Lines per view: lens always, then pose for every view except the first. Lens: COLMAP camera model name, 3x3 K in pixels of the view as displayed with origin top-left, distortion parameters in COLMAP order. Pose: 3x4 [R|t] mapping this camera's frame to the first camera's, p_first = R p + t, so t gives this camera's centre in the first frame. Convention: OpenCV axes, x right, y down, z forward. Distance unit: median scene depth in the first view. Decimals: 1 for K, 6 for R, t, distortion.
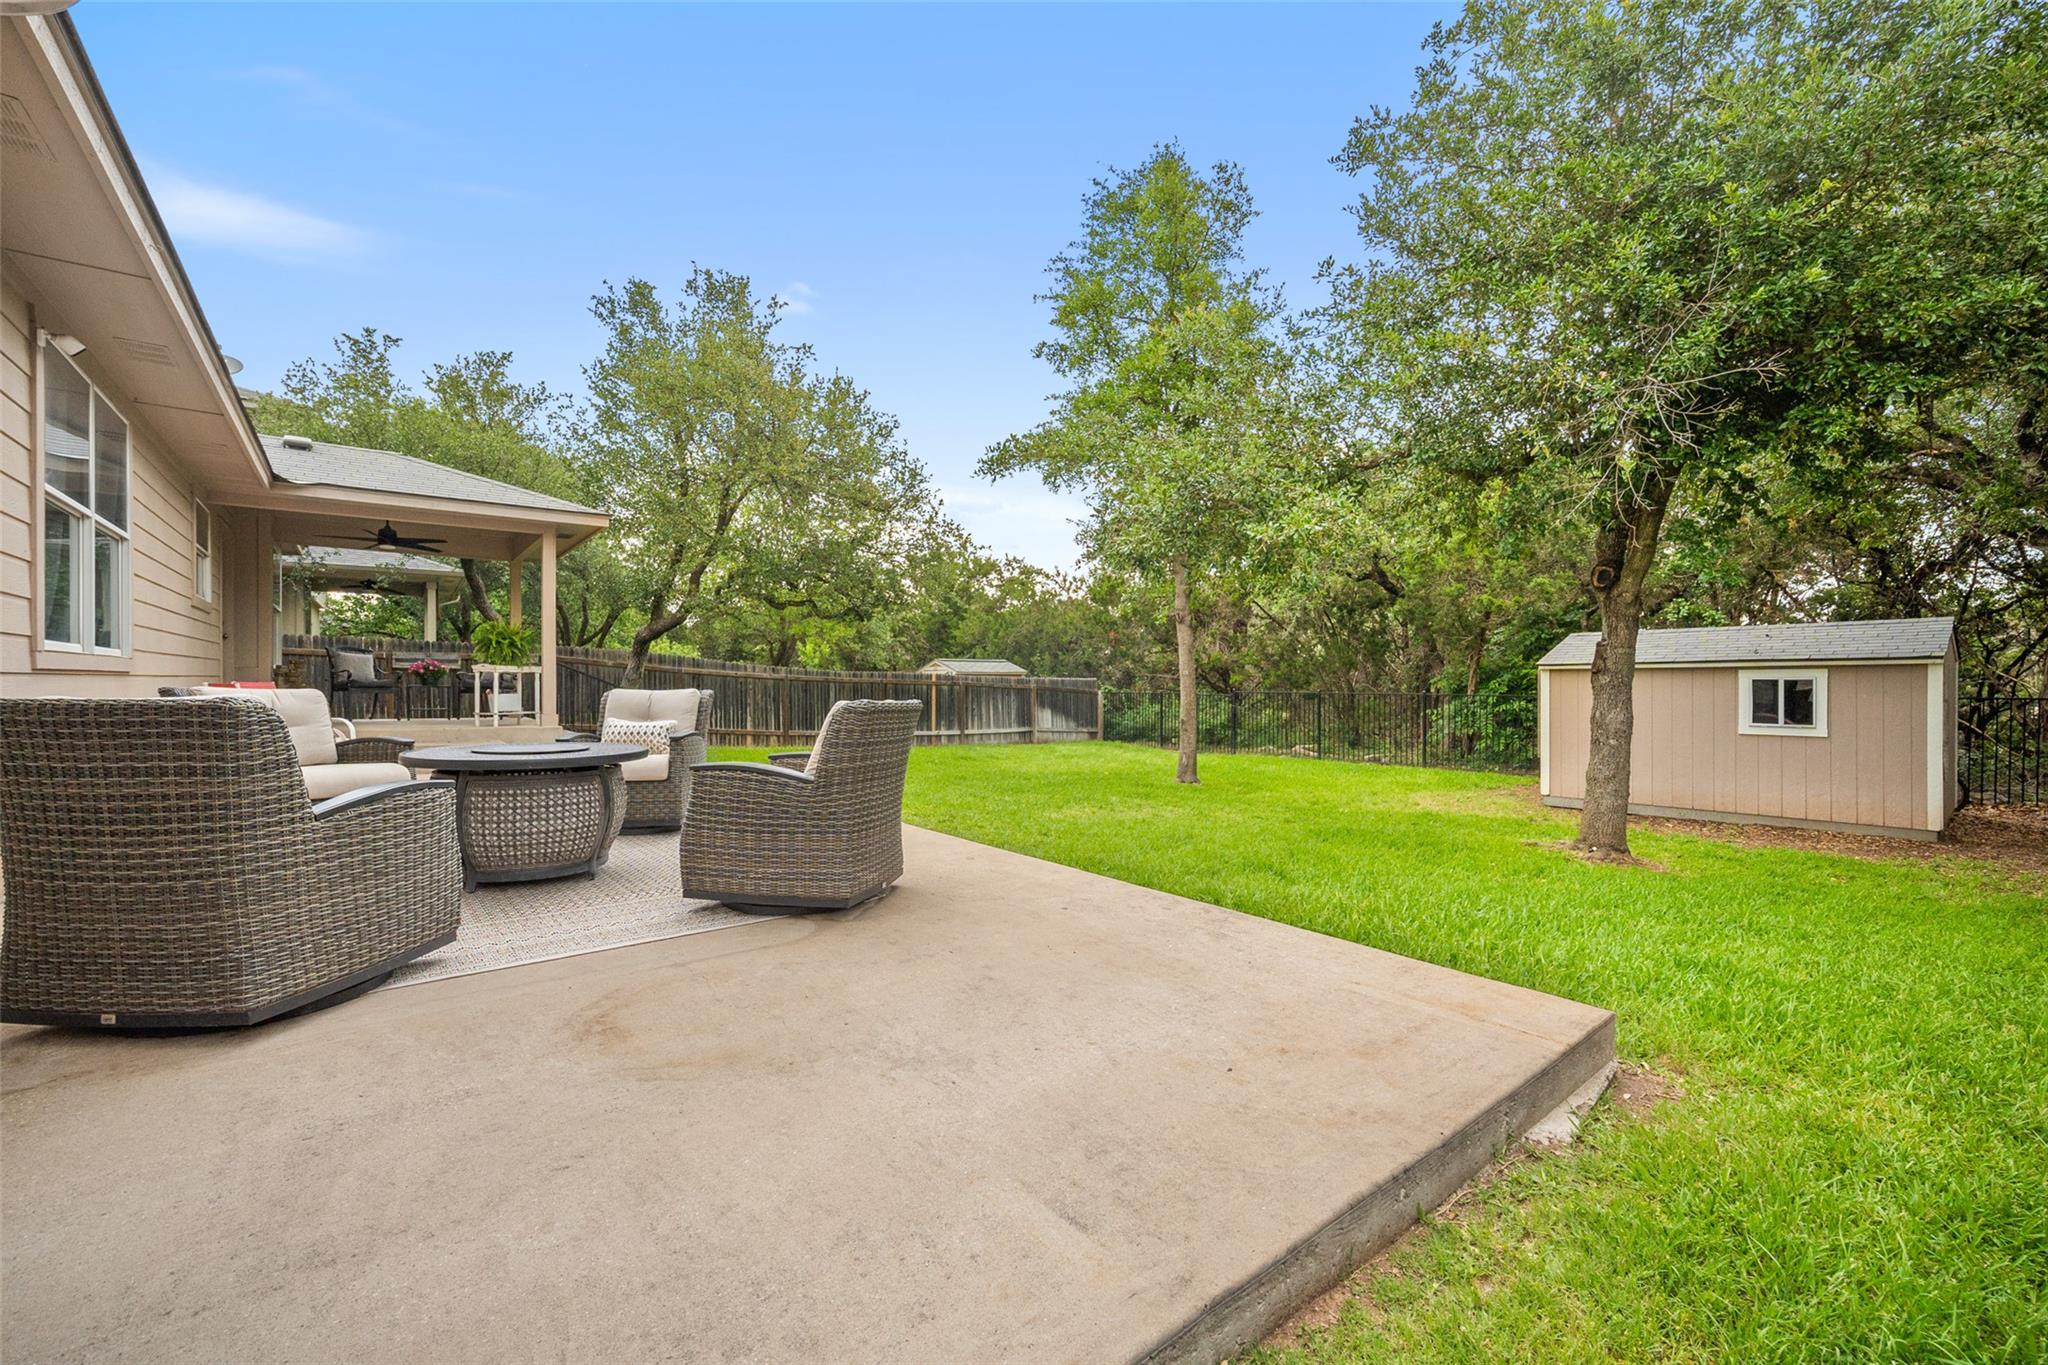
lens RADIAL K [[819.1, 0, 1022.7], [0, 819.1, 676.8], [0, 0, 1]] dist [-0.006823, 0.000050]
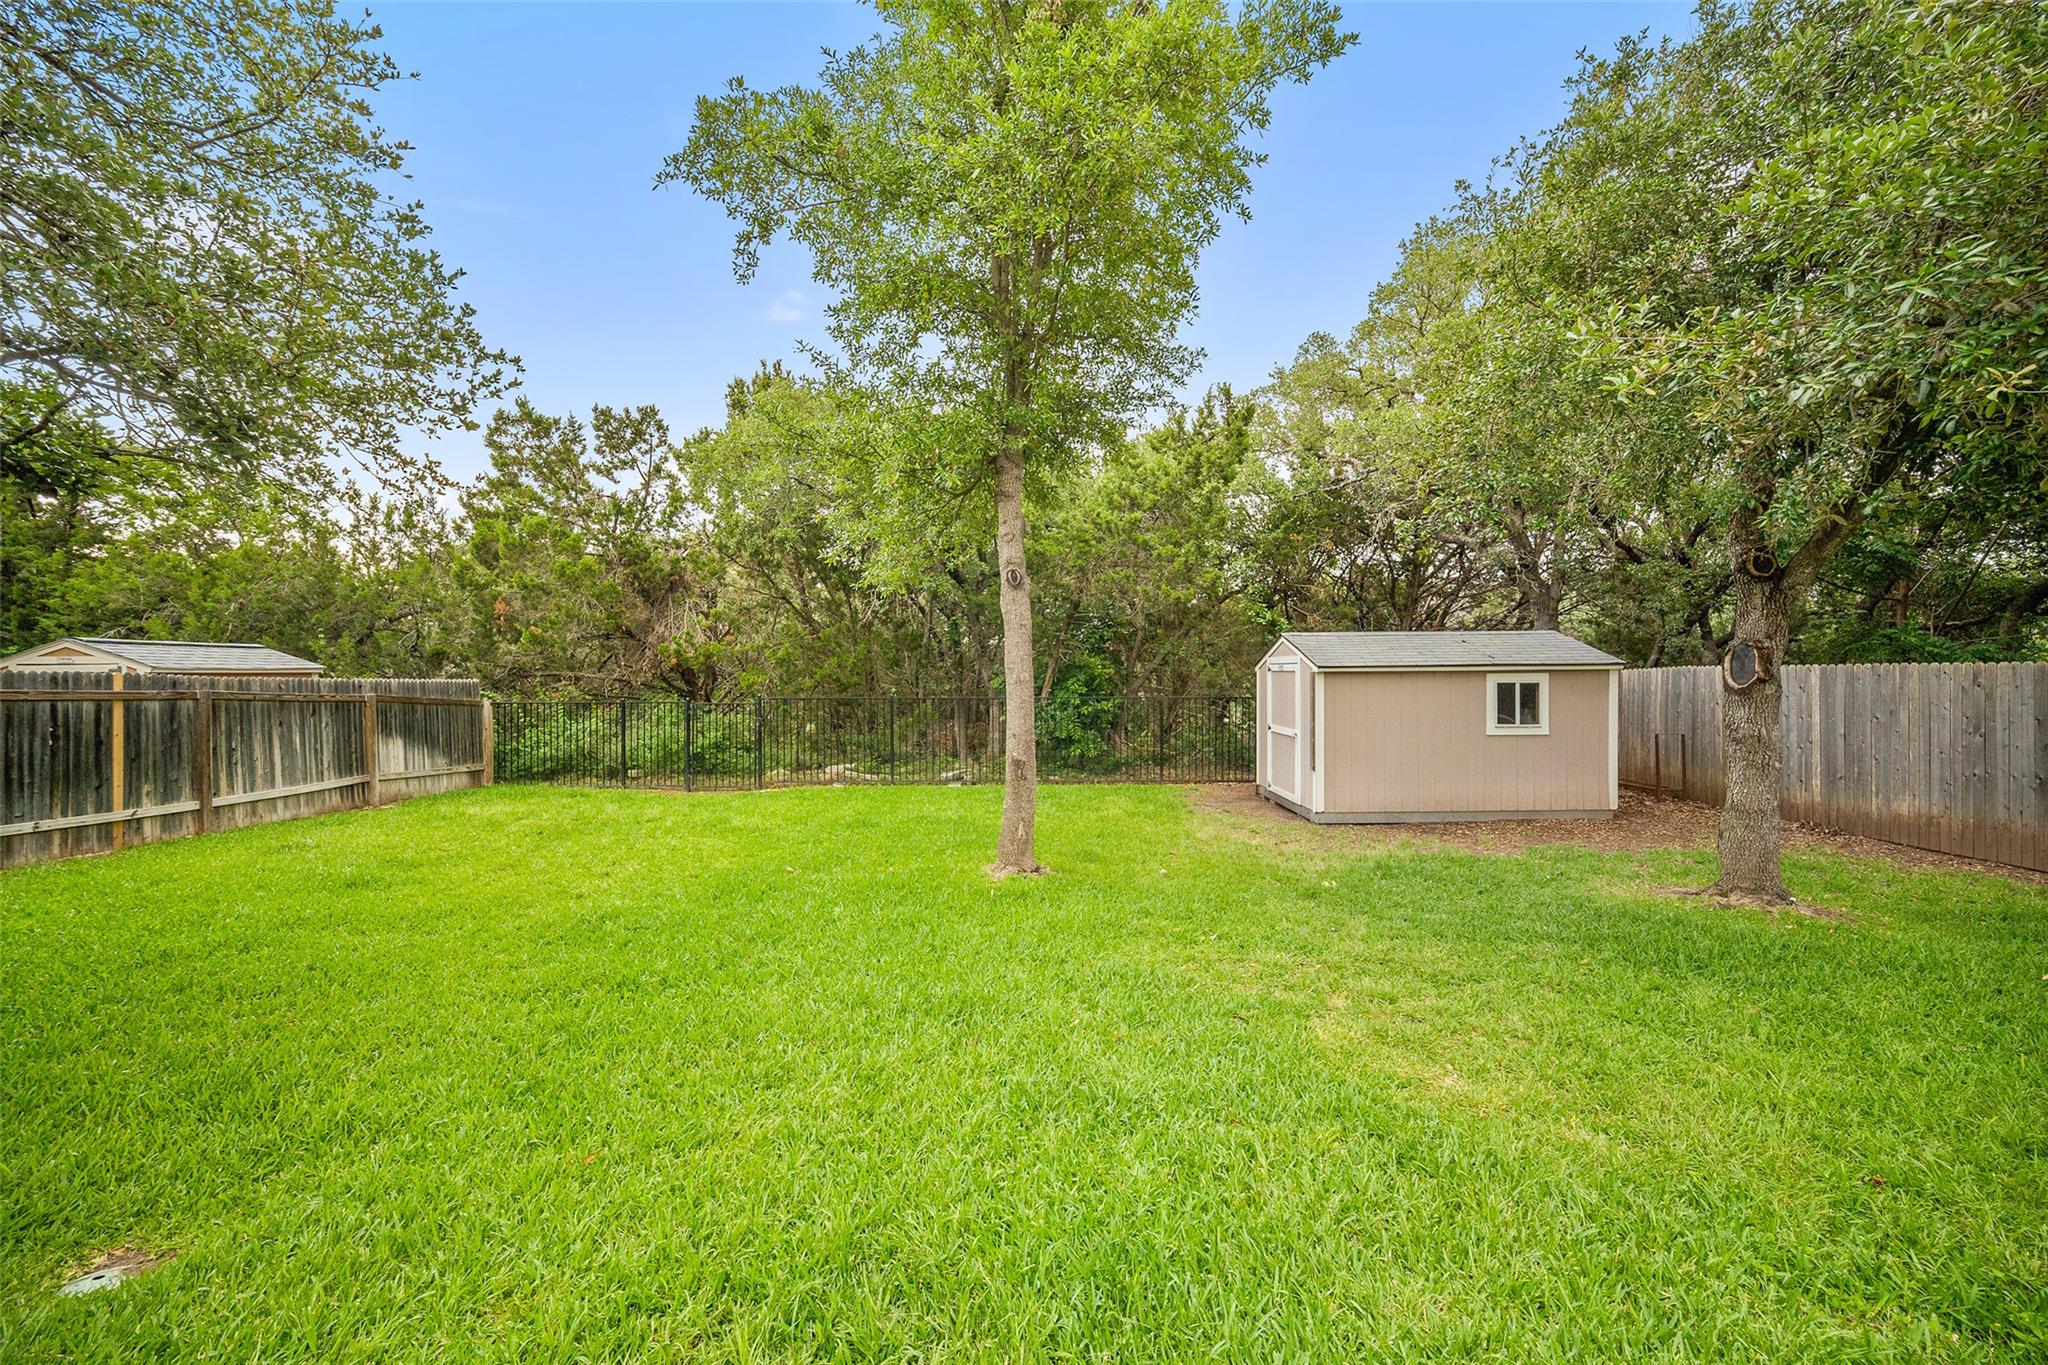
lens RADIAL K [[811.5, 0, 1019.6], [0, 811.5, 664.3], [0, 0, 1]] dist [-0.000845, -0.000150]
pose [[0.624901, 0.008942, 0.780653, -0.141888], [-0.001342, 0.999945, -0.010380, -0.004052], [-0.780703, 0.005439, 0.624879, 0.383437]]
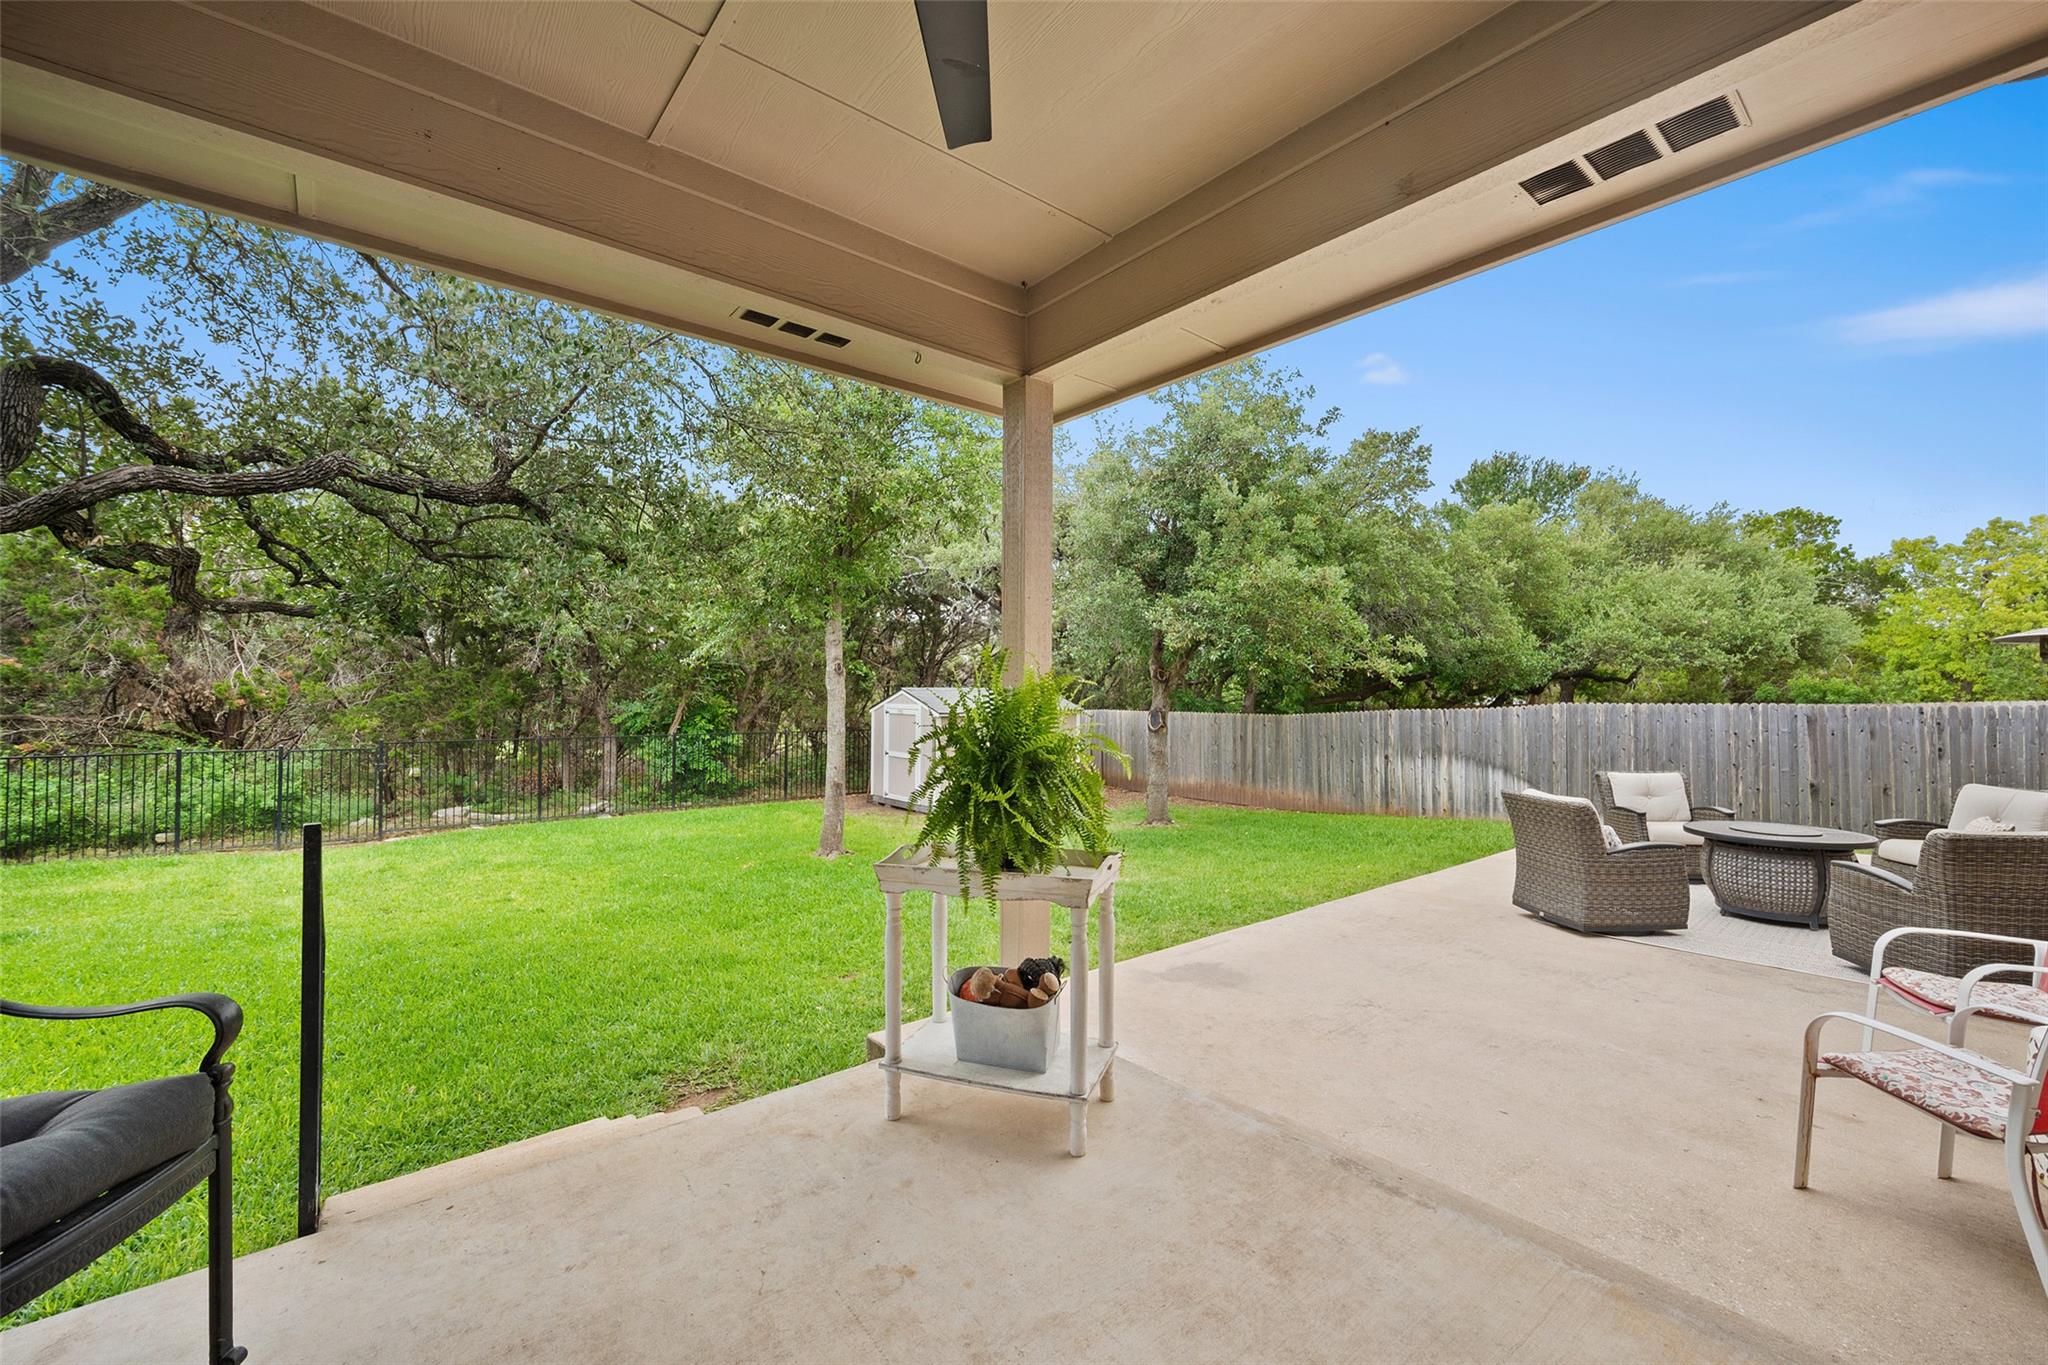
lens RADIAL K [[808.5, 0, 1021.8], [0, 808.5, 676.9], [0, 0, 1]] dist [-0.002060, -0.000161]
pose [[0.000246, 0.021387, 0.999771, -0.391811], [-0.008404, 0.999736, -0.021384, -0.025789], [-0.999965, -0.008397, 0.000426, 0.469353]]
